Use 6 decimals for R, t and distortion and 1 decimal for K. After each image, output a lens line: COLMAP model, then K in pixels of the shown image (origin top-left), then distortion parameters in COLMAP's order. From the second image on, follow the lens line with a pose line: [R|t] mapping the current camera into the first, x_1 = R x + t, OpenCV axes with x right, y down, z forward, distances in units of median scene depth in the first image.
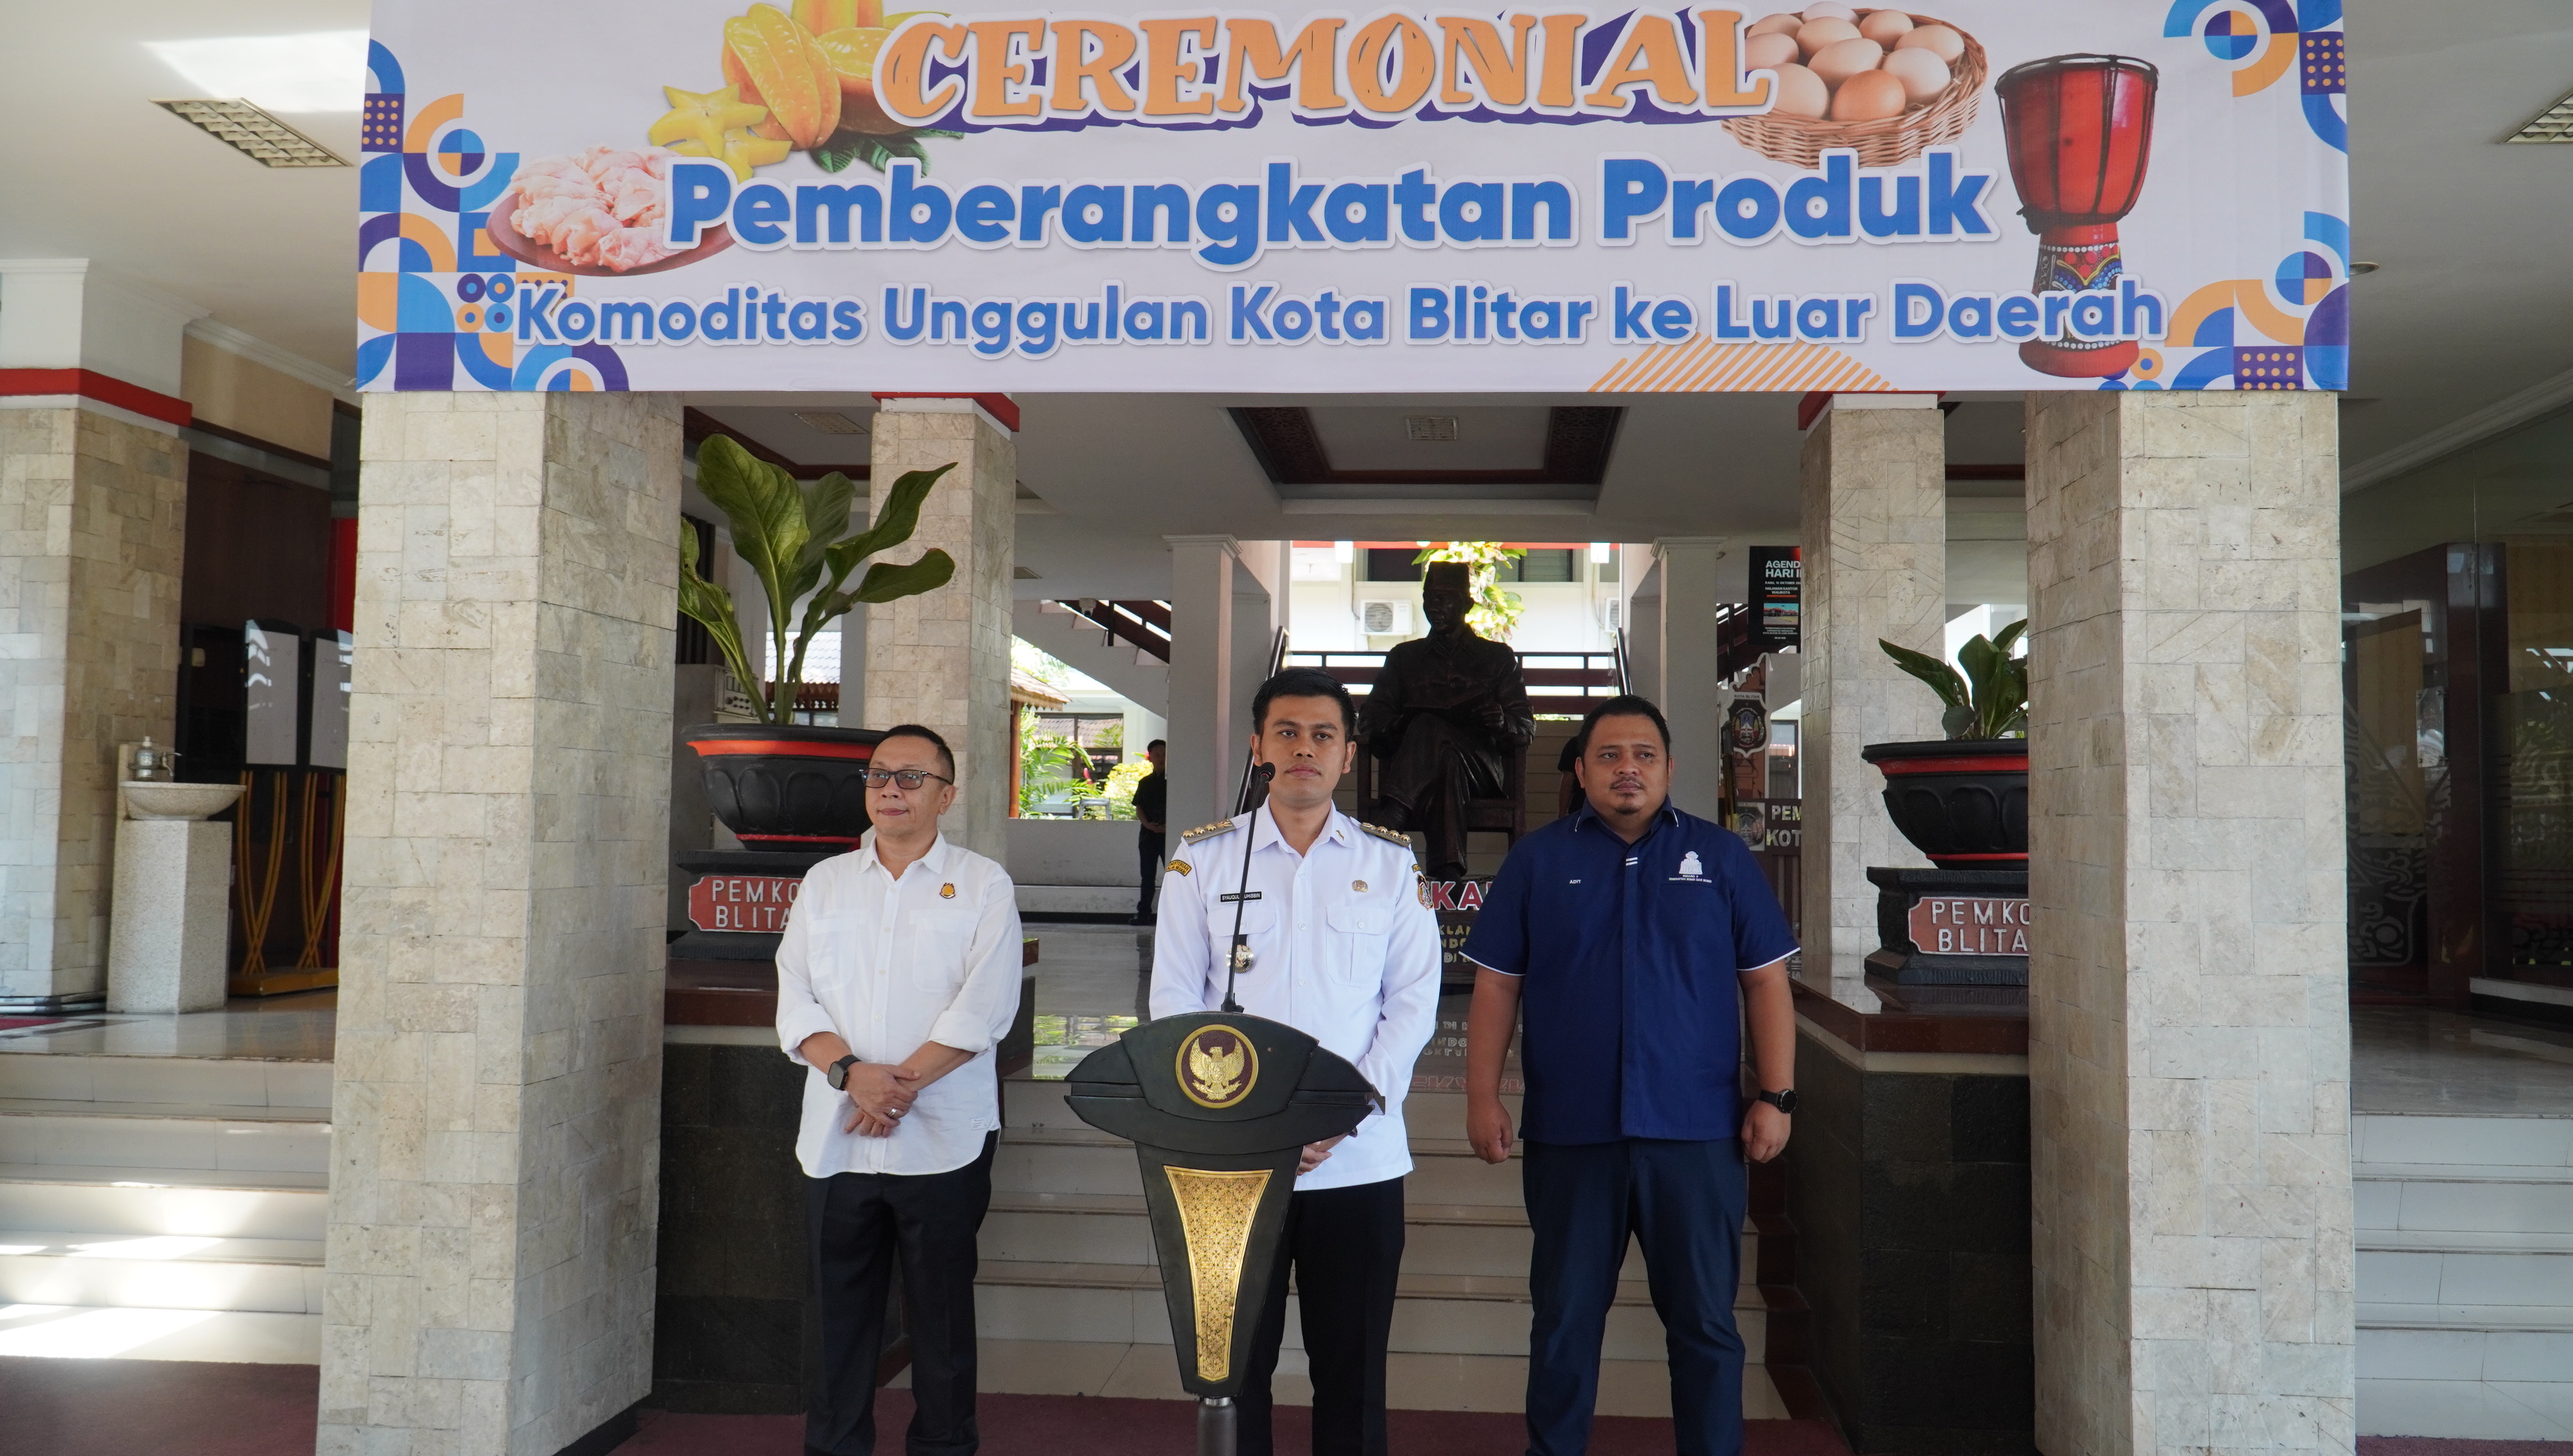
lens RADIAL K [[2047.6, 0, 1283.0], [0, 2047.6, 717.8], [0, 0, 1]] dist [0.012583, -0.028778]
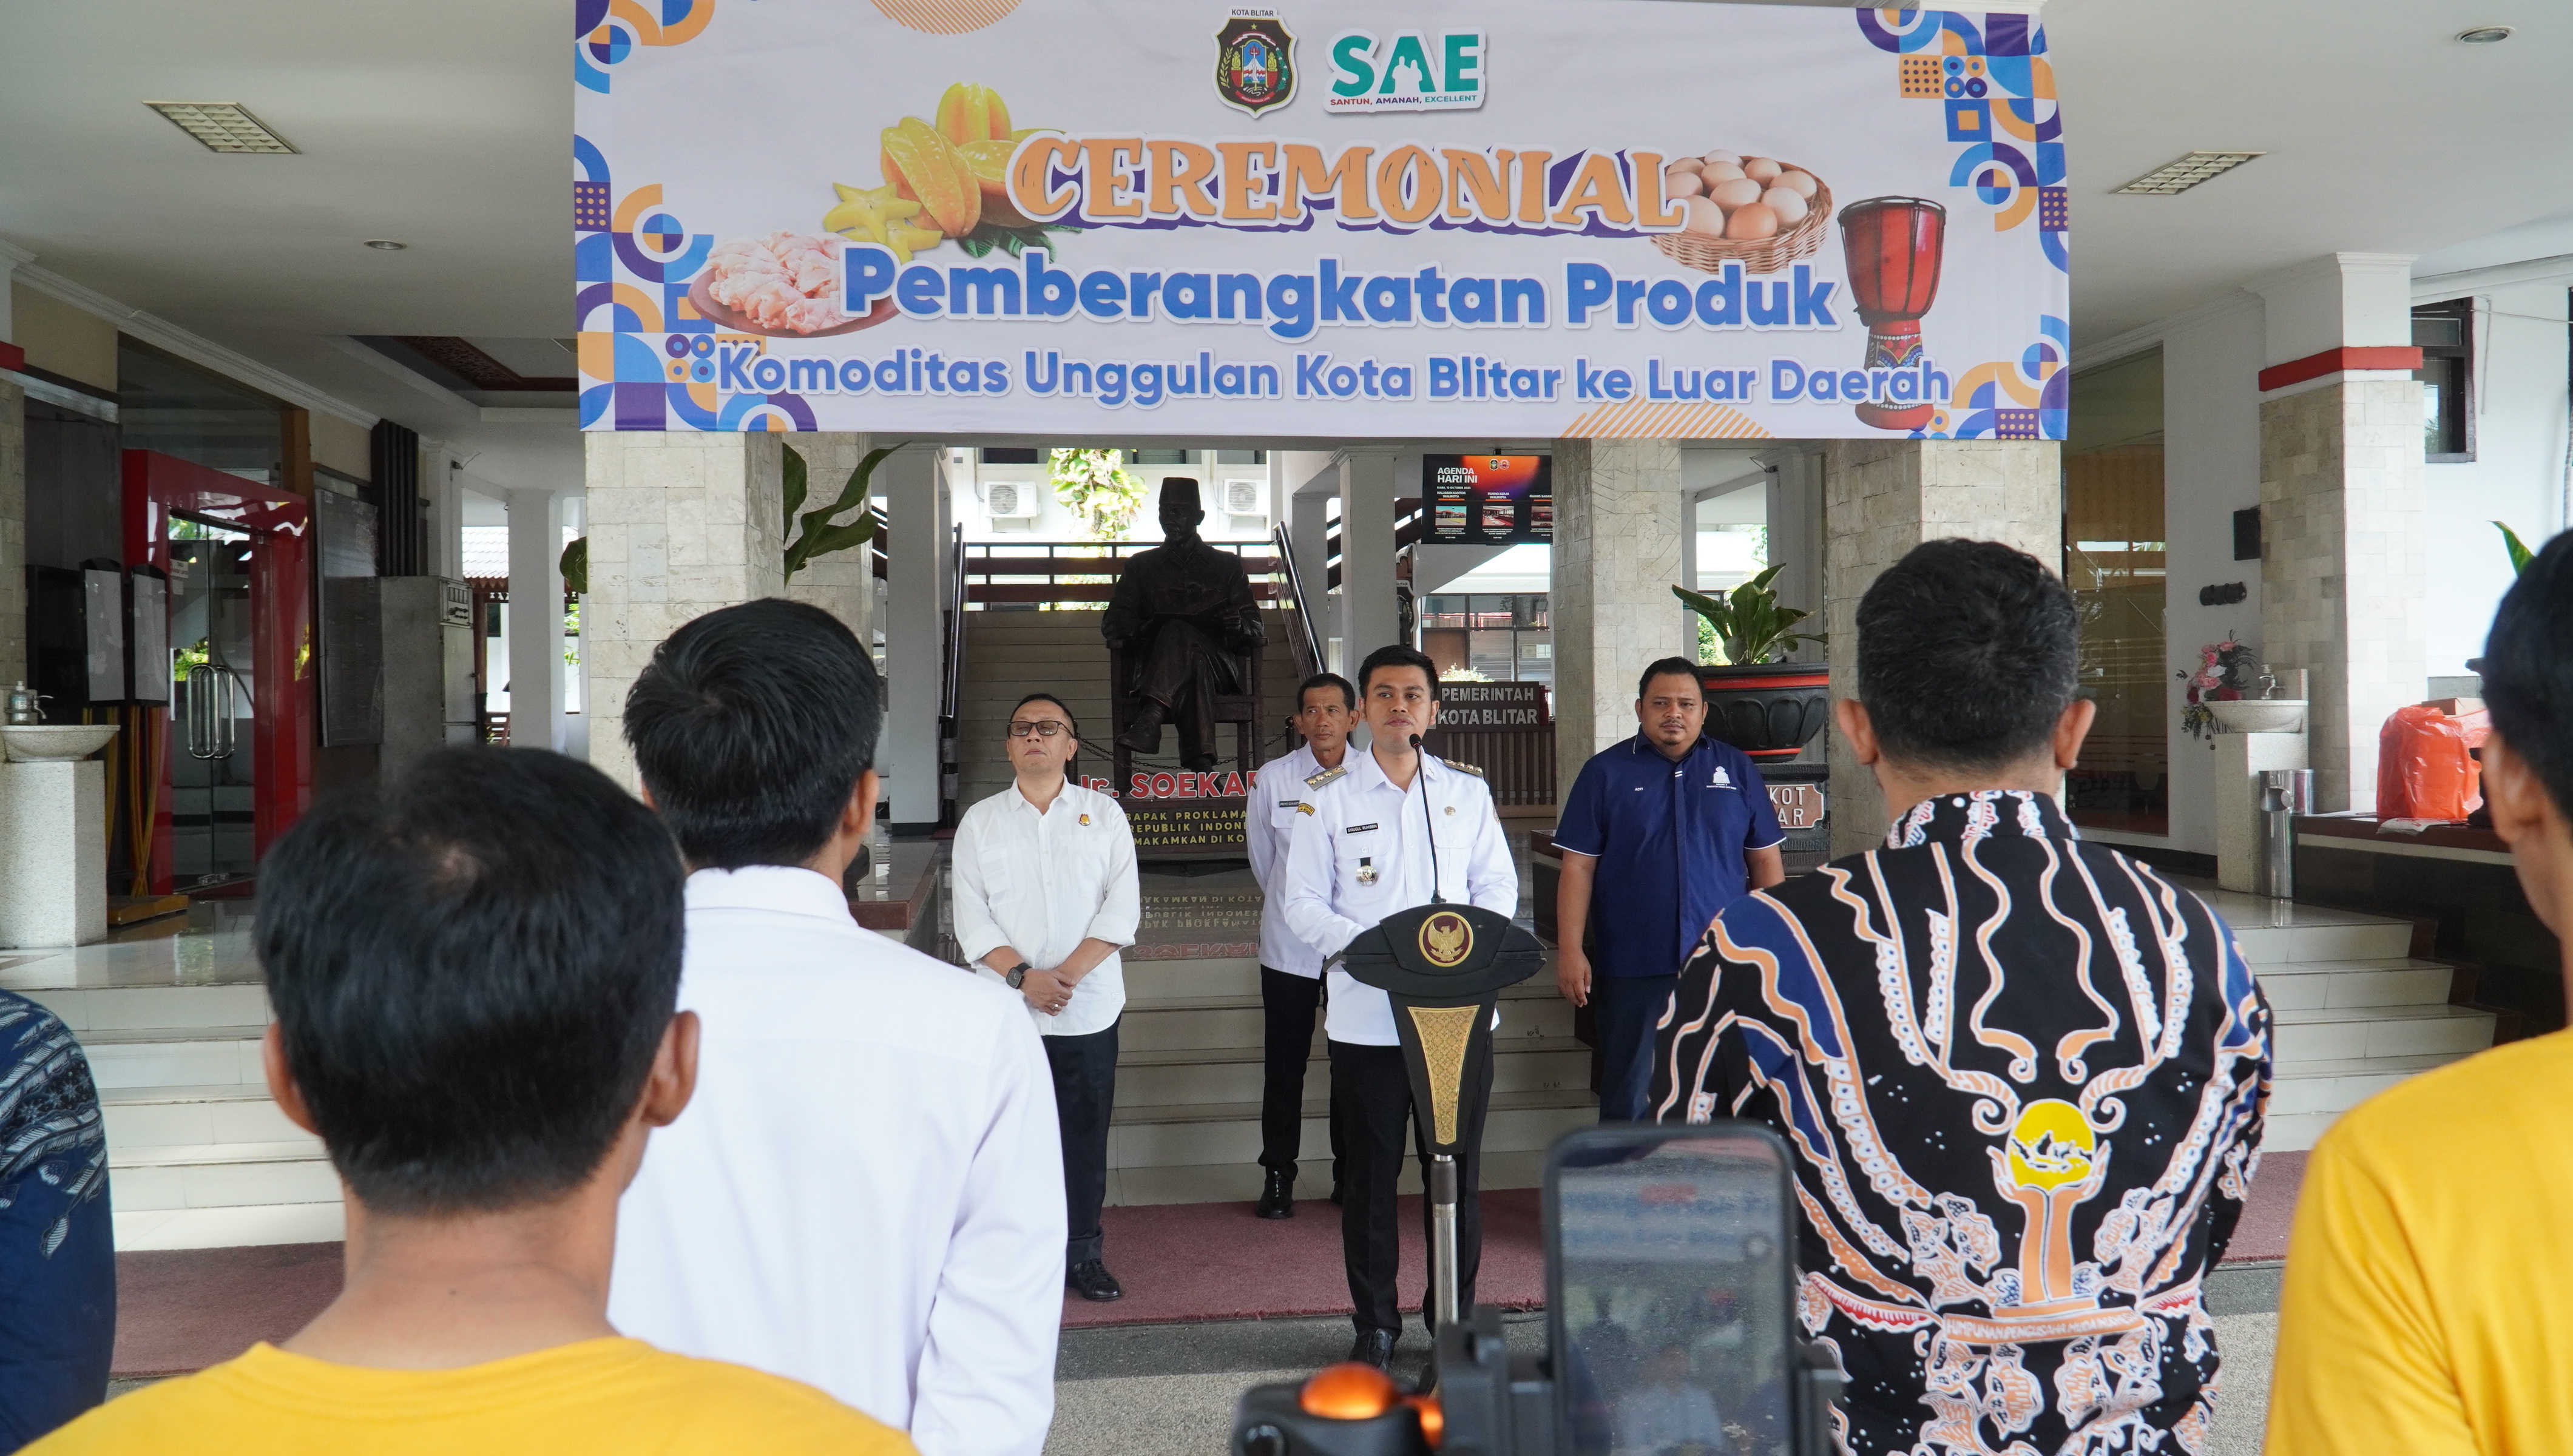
lens RADIAL K [[2047.6, 0, 1291.3], [0, 2047.6, 732.7], [0, 0, 1]] dist [0.012583, -0.028778]
pose [[0.977985, -0.031117, 0.206343, -0.303044], [0.016352, 0.997207, 0.072880, -0.063284], [-0.208035, -0.067902, 0.975762, -0.296227]]
